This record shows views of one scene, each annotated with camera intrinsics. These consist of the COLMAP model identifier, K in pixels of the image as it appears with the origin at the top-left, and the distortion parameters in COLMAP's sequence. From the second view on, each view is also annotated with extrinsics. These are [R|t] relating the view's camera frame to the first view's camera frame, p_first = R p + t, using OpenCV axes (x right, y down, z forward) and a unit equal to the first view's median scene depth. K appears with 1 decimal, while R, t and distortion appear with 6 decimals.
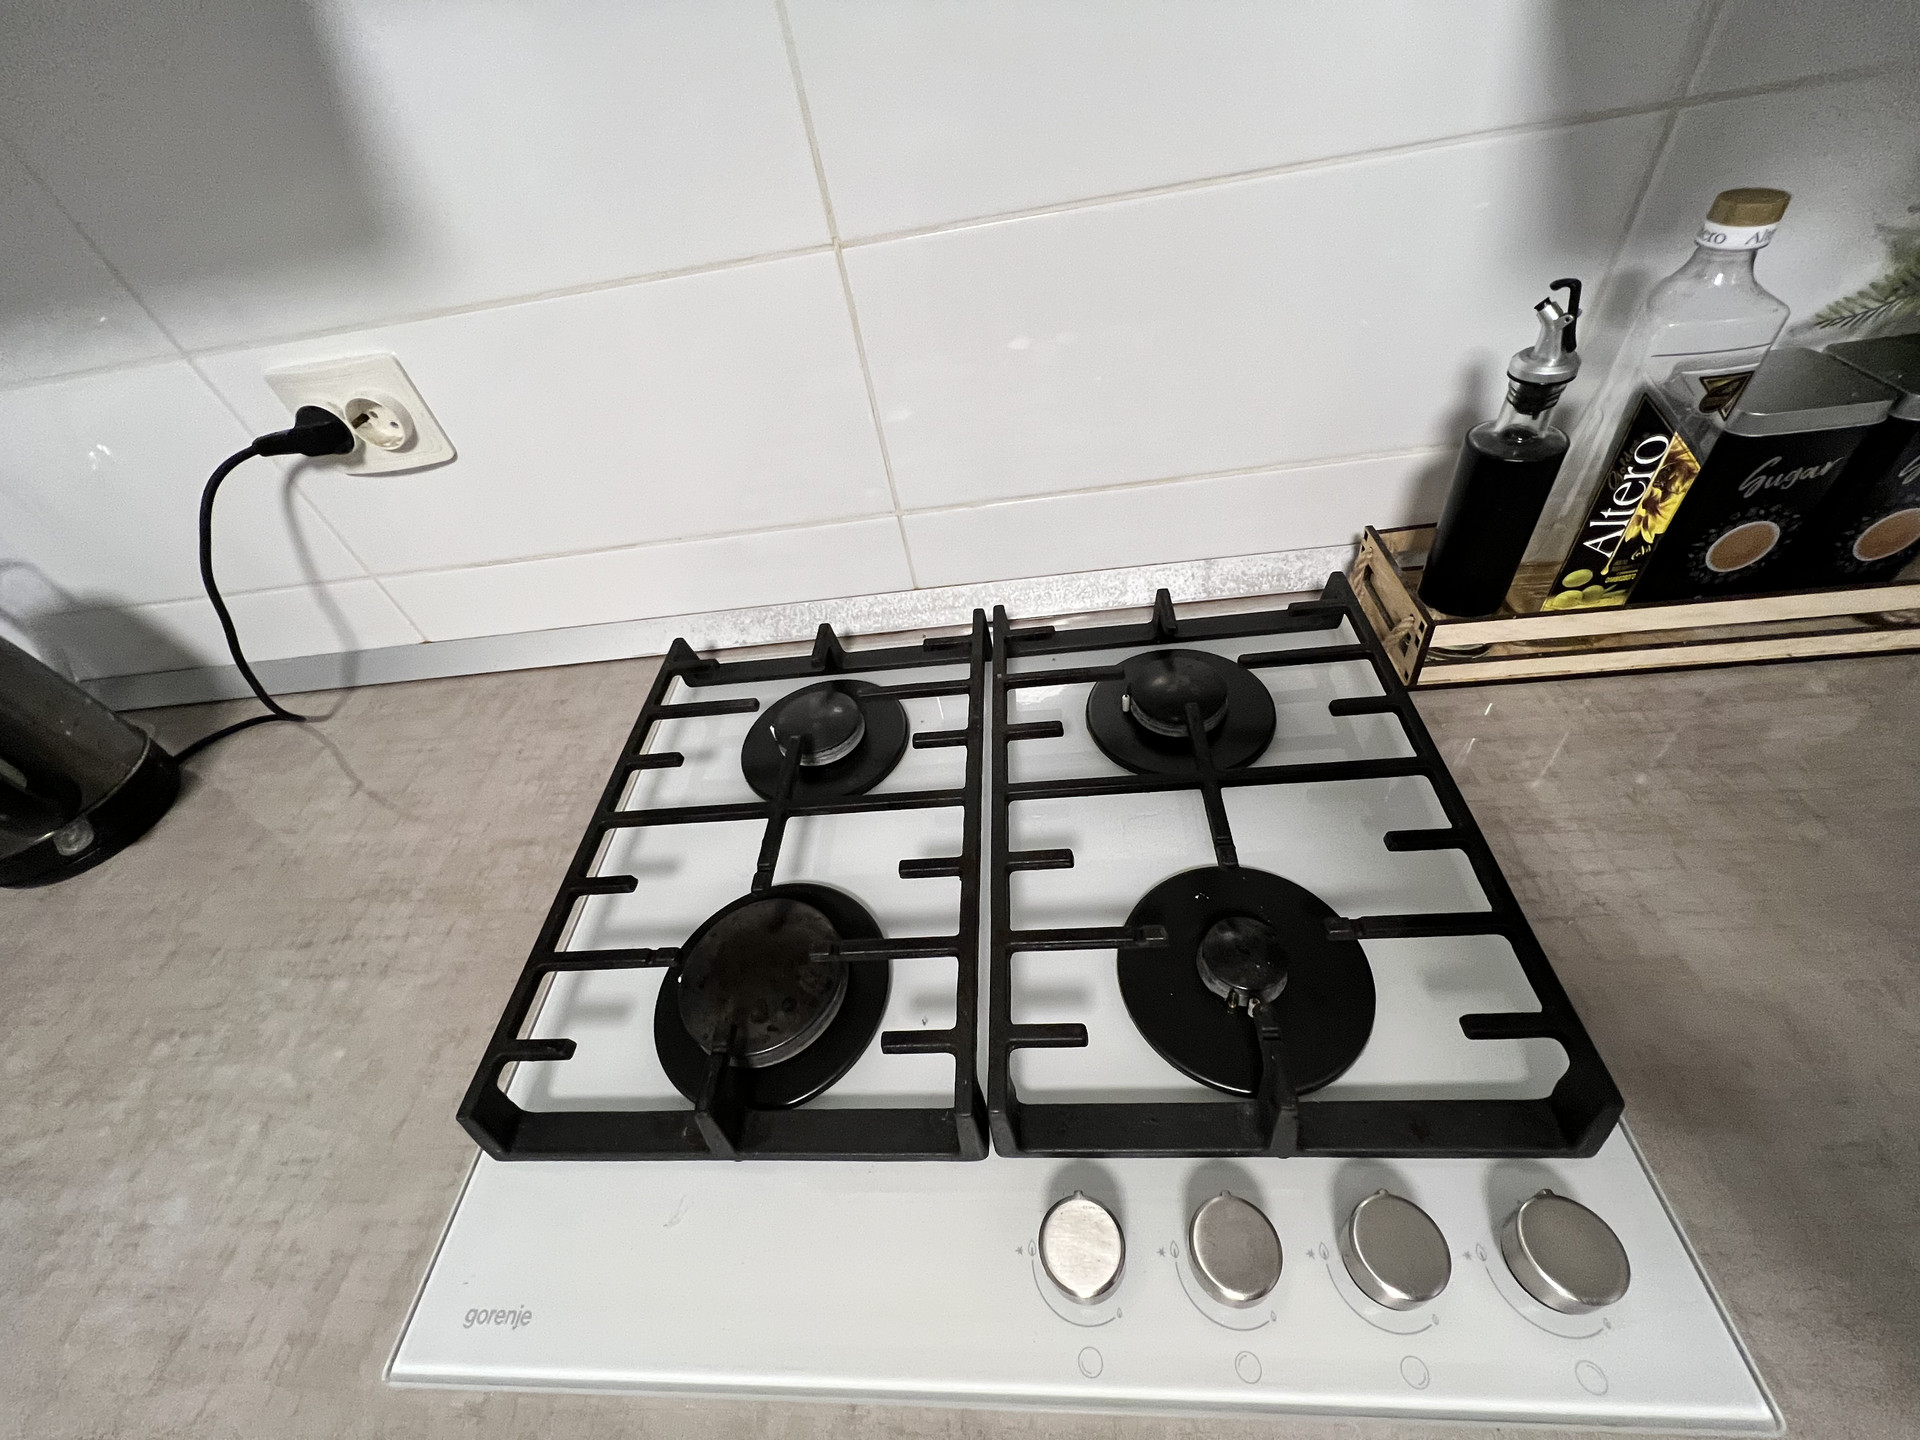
lens RADIAL K [[767.6, 0, 954.3], [0, 767.6, 719.6], [0, 0, 1]] dist [-0.002332, 0.000743]
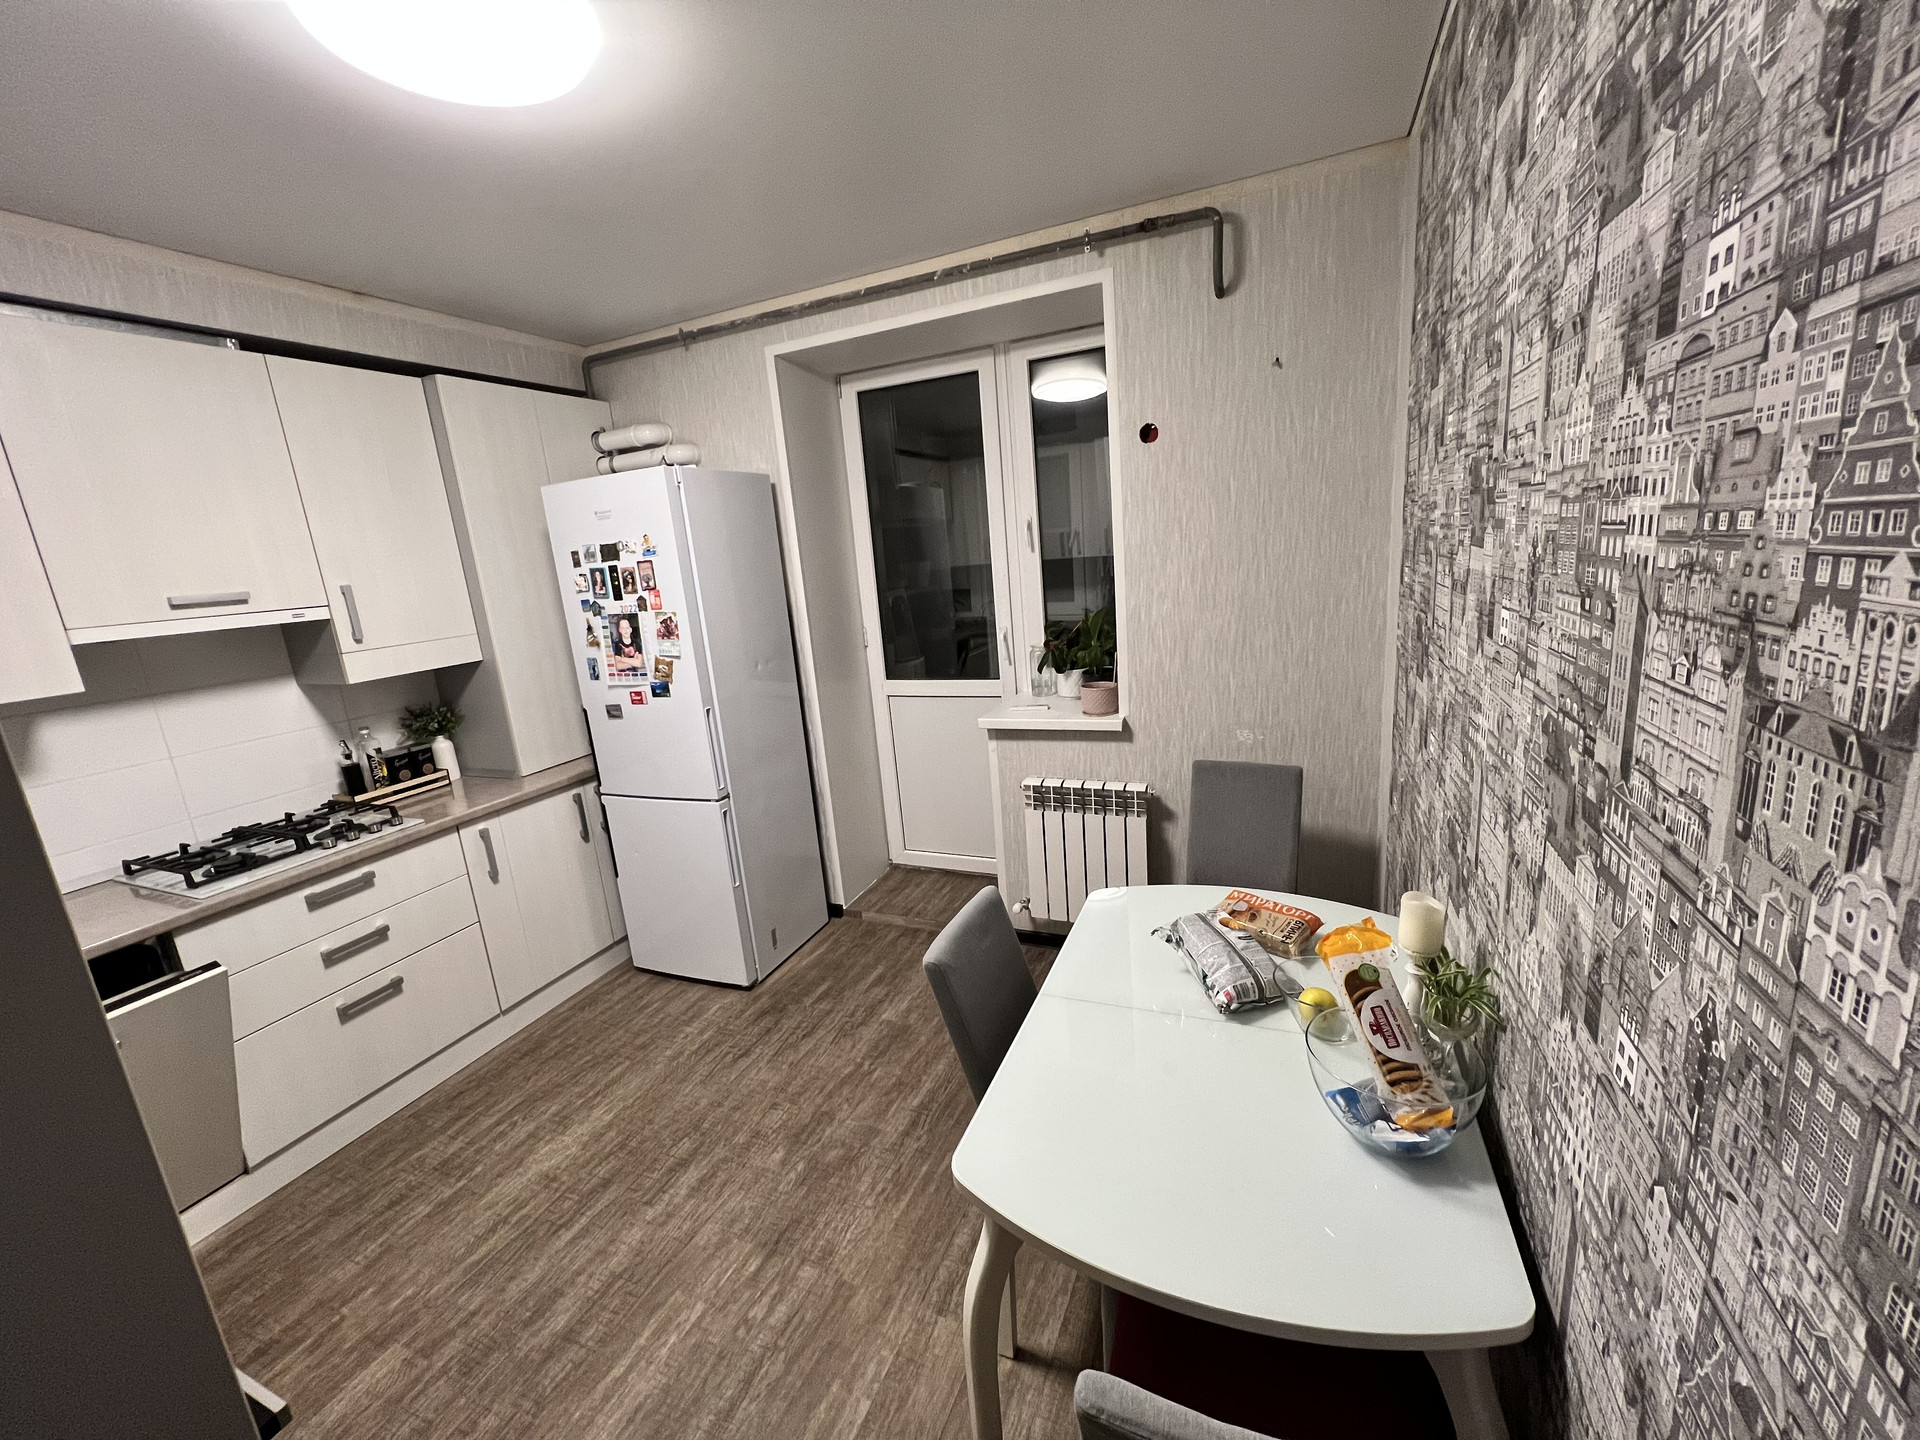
lens RADIAL K [[763.4, 0, 951.1], [0, 763.4, 719.9], [0, 0, 1]] dist [-0.002489, 0.000384]
pose [[0.376589, -0.087426, 0.922246, -2.644577], [0.677129, 0.705373, -0.209631, 3.436245], [-0.632201, 0.703424, 0.324834, -3.710905]]
